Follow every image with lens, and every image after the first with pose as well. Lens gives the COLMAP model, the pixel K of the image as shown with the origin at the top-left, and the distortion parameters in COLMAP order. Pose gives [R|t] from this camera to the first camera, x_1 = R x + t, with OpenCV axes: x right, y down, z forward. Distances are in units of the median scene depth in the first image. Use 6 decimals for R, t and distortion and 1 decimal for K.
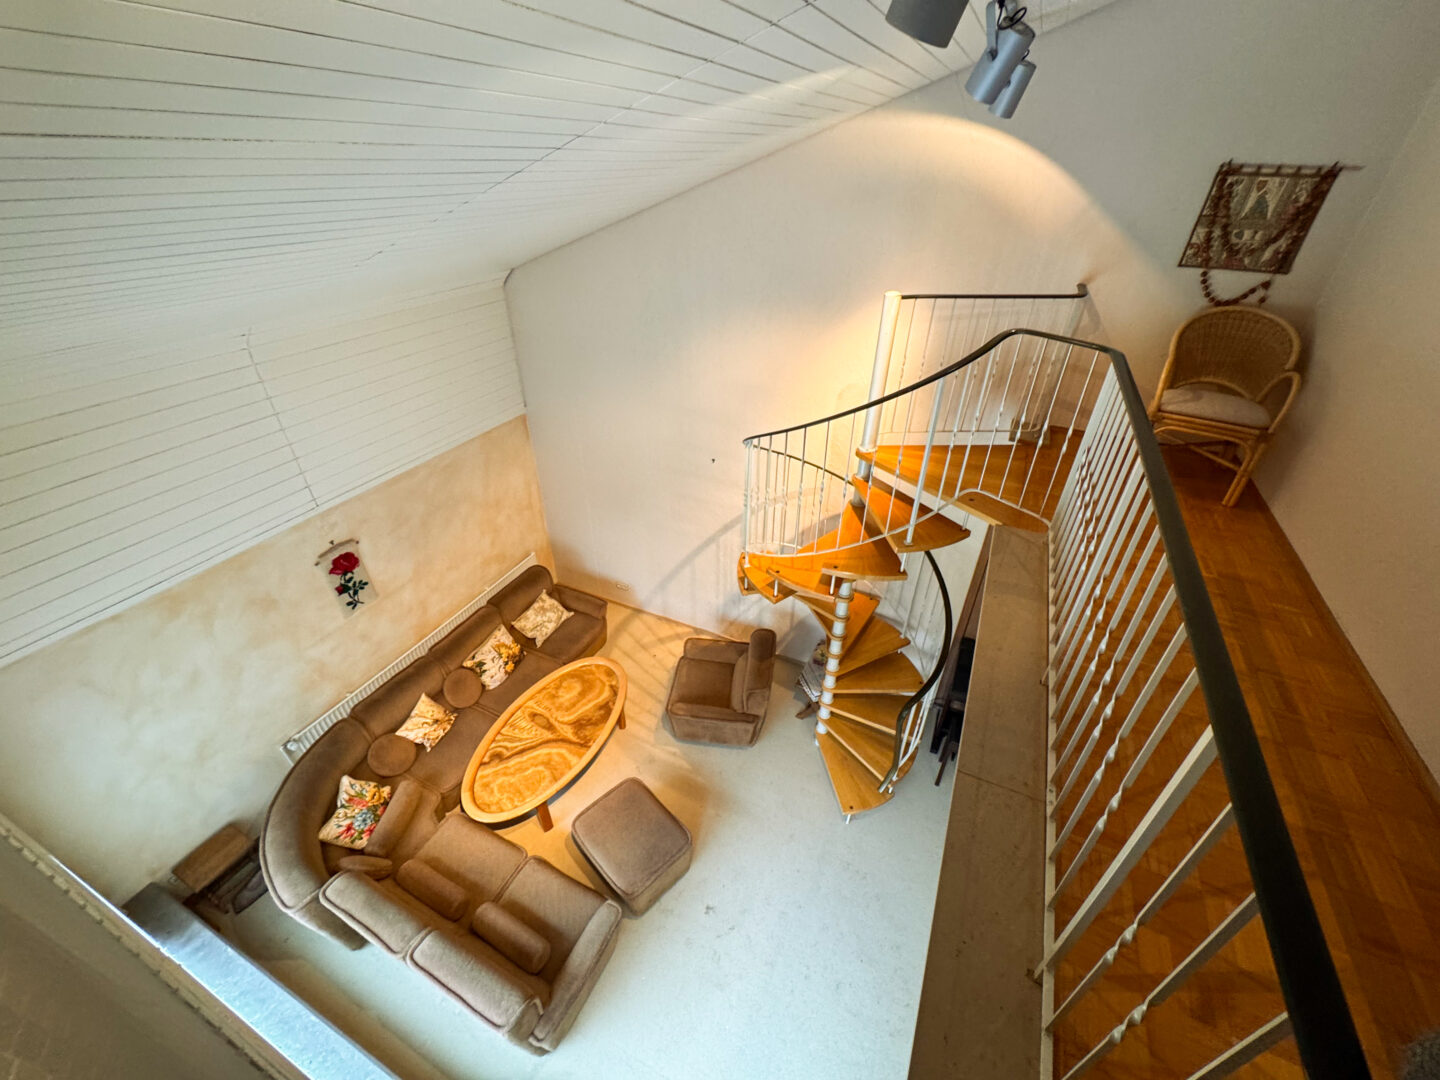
lens RADIAL K [[593.3, 0, 720.9], [0, 593.3, 542.1], [0, 0, 1]] dist [-0.001991, 0.000732]
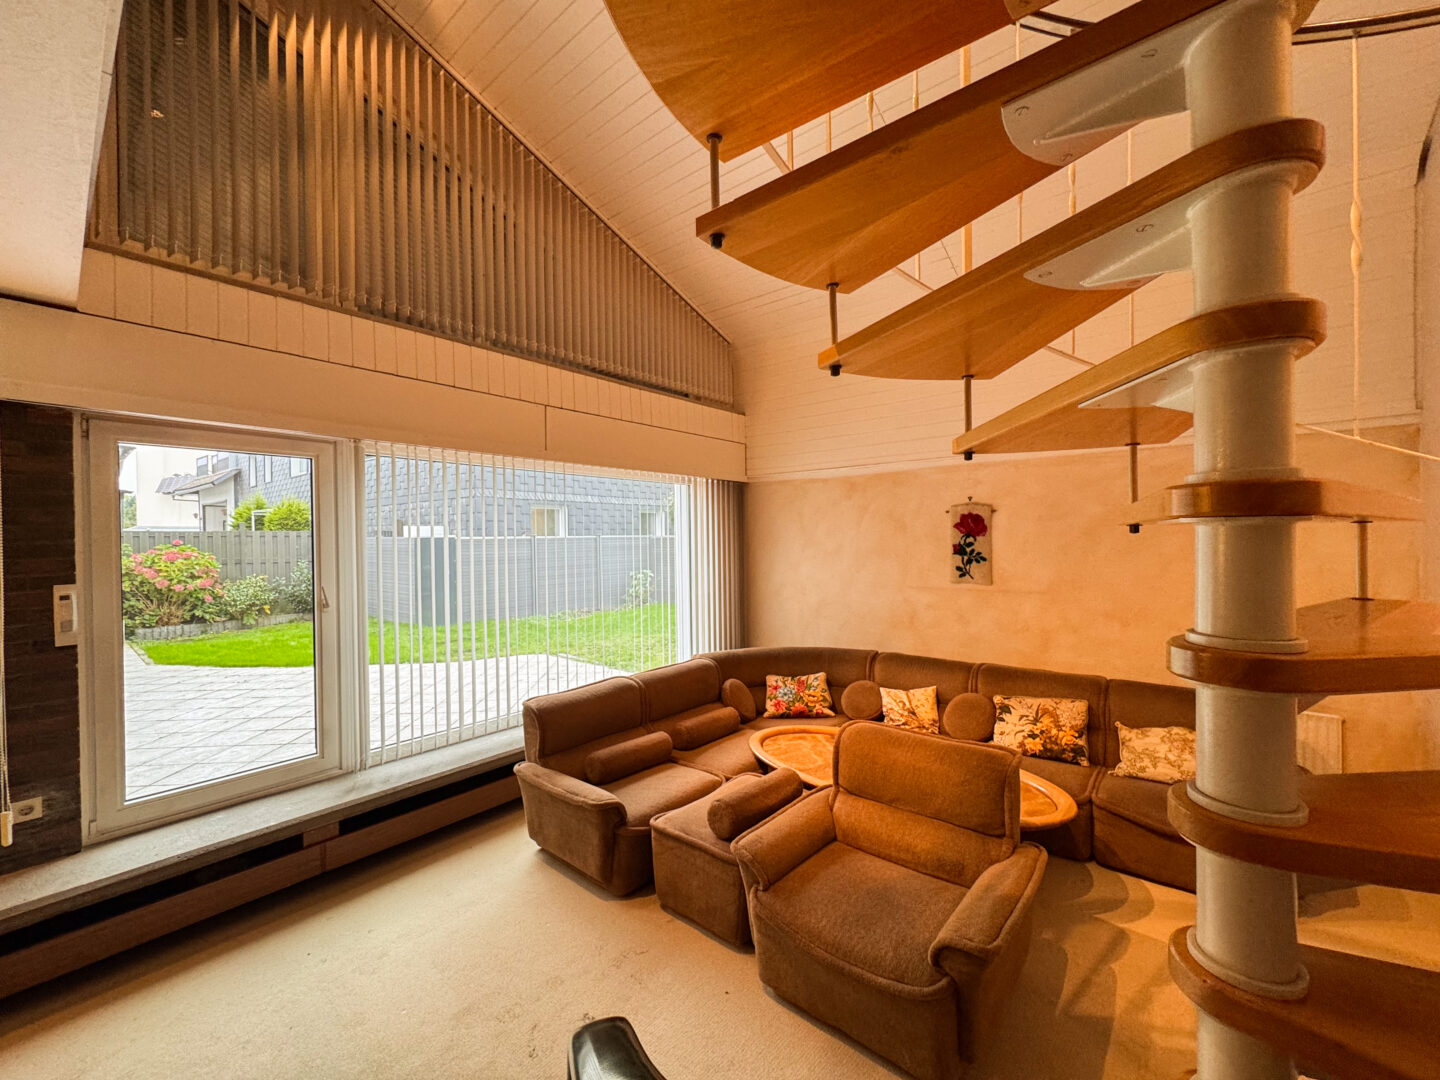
lens RADIAL K [[593.3, 0, 721.1], [0, 593.3, 544.0], [0, 0, 1]] dist [-0.001991, 0.000732]
pose [[-0.254481, 0.003128, -0.967073, 0.393758], [-0.528279, 0.837160, 0.141722, 0.137851], [0.810038, 0.546949, -0.211389, 0.872737]]
